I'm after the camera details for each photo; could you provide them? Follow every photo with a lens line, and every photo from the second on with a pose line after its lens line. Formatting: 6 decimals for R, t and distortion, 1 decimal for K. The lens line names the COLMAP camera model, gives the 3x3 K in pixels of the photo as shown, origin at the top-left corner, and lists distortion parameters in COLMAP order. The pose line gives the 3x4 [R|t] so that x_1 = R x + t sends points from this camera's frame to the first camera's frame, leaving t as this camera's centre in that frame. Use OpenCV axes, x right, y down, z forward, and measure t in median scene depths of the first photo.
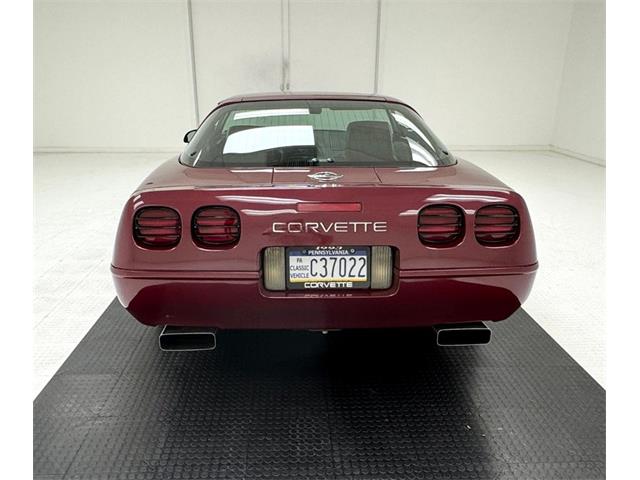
lens RADIAL K [[464.6, 0, 323.2], [0, 464.6, 237.7], [0, 0, 1]] dist [0.008235, 0.000662]
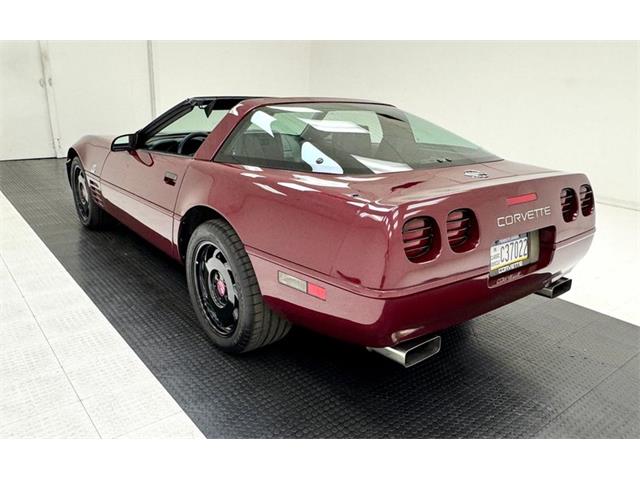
lens RADIAL K [[511.4, 0, 305.3], [0, 511.4, 235.7], [0, 0, 1]] dist [-0.022726, 0.012069]
pose [[0.818709, -0.148094, 0.554783, -1.104658], [0.158317, 0.986938, 0.029822, -0.094744], [-0.551953, 0.063416, 0.831460, 0.220103]]
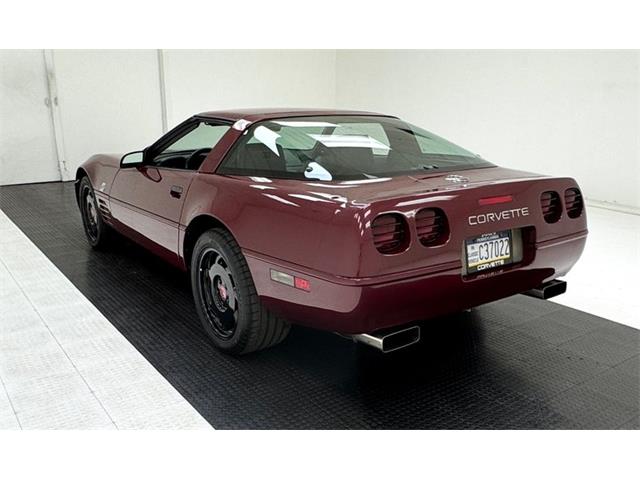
lens RADIAL K [[611.9, 0, 319.5], [0, 611.9, 242.7], [0, 0, 1]] dist [-0.008646, 0.000000]
pose [[0.841525, -0.134661, 0.523165, -1.211888], [0.174450, 0.984289, -0.027254, 0.008830], [-0.511276, 0.114201, 0.851795, -0.154839]]
